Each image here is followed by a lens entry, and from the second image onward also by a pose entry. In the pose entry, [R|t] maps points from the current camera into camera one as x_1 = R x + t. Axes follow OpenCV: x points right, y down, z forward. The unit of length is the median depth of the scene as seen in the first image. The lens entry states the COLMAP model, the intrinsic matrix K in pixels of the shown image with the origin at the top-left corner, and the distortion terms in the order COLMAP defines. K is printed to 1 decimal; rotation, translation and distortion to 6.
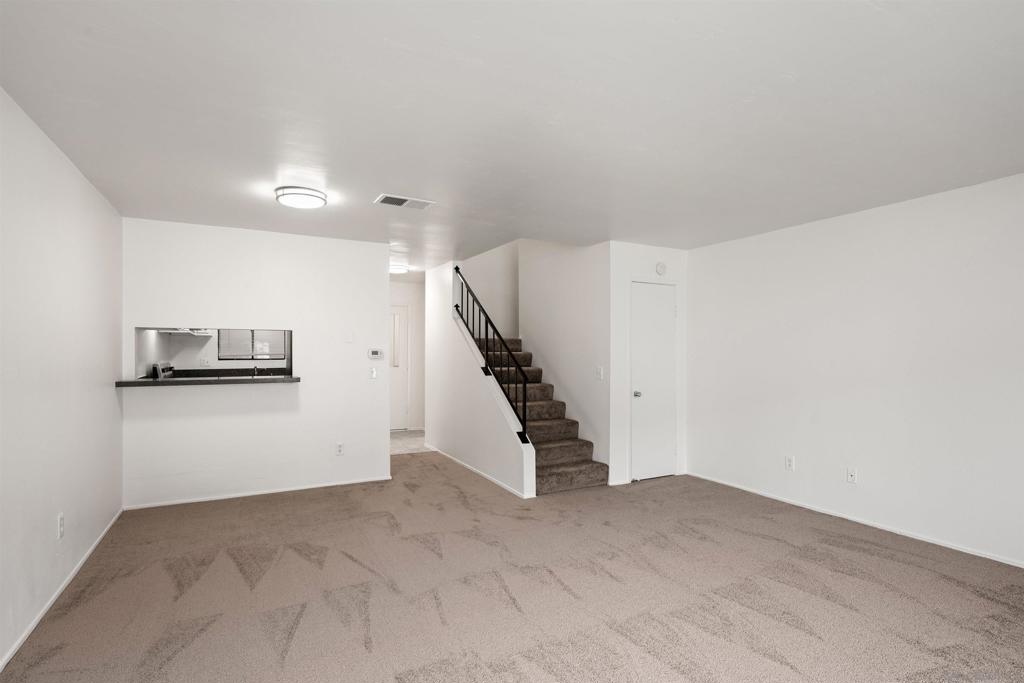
lens RADIAL K [[503.2, 0, 510.4], [0, 503.2, 348.3], [0, 0, 1]] dist [0.003527, 0.000171]
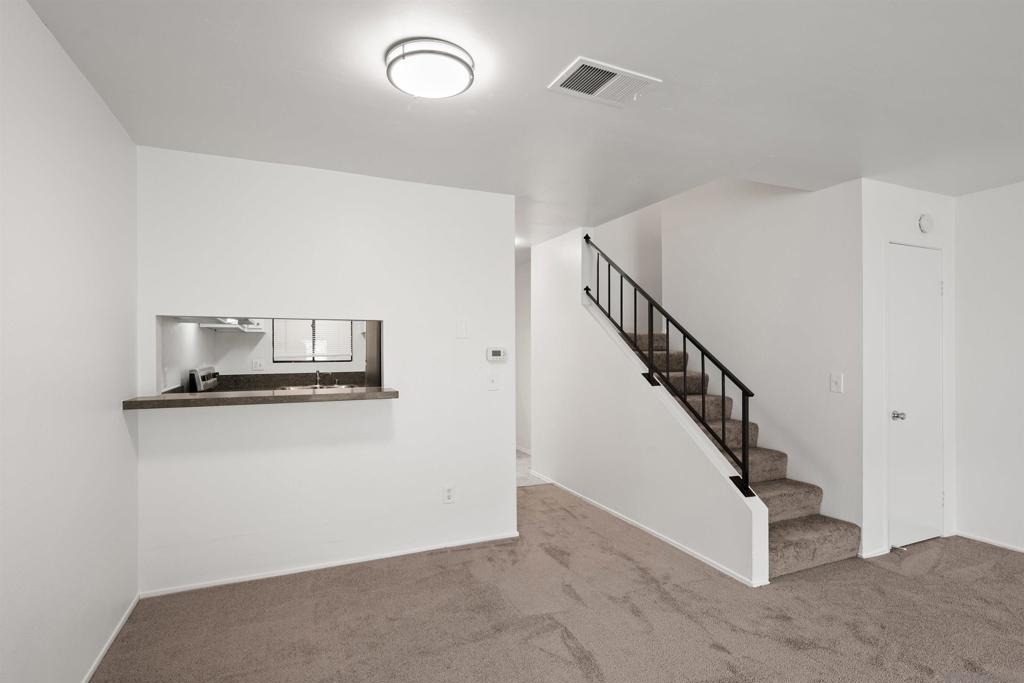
lens RADIAL K [[503.2, 0, 513.1], [0, 503.2, 346.2], [0, 0, 1]] dist [0.003527, 0.000171]
pose [[0.997475, -0.004075, -0.070902, -0.201107], [0.003816, 0.999986, -0.003783, 0.002199], [0.070917, 0.003503, 0.997476, 0.322426]]
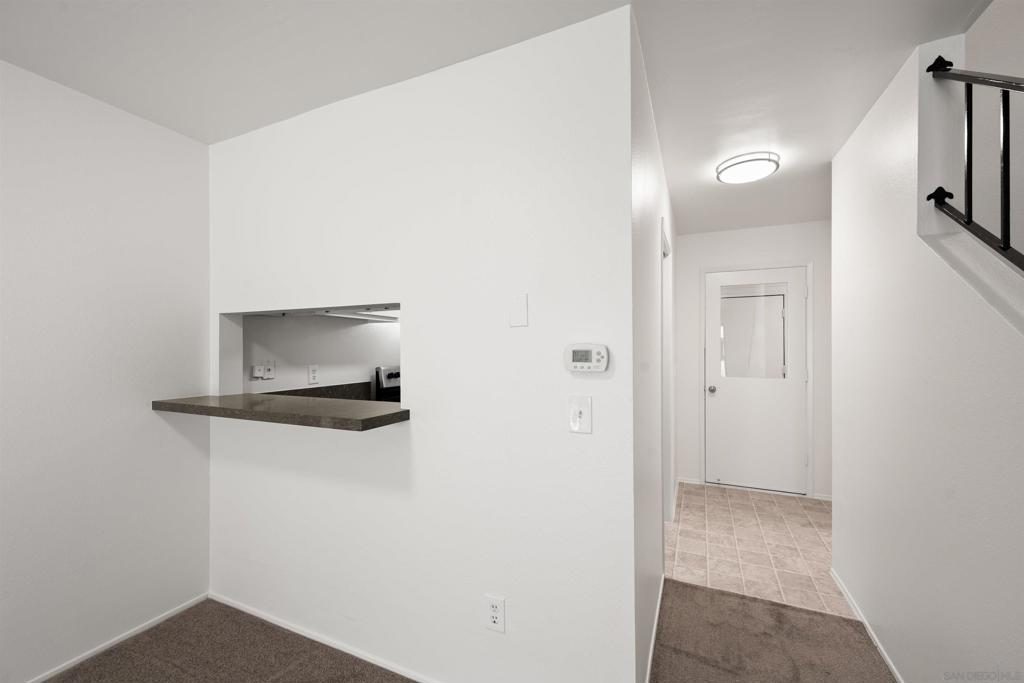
lens RADIAL K [[412.7, 0, 518.1], [0, 412.7, 347.6], [0, 0, 1]] dist [0.002512, 0.000036]
pose [[0.618140, -0.007057, -0.786036, -0.086582], [0.003037, 0.999974, -0.006590, 0.005725], [0.786062, 0.001686, 0.618145, 0.817553]]
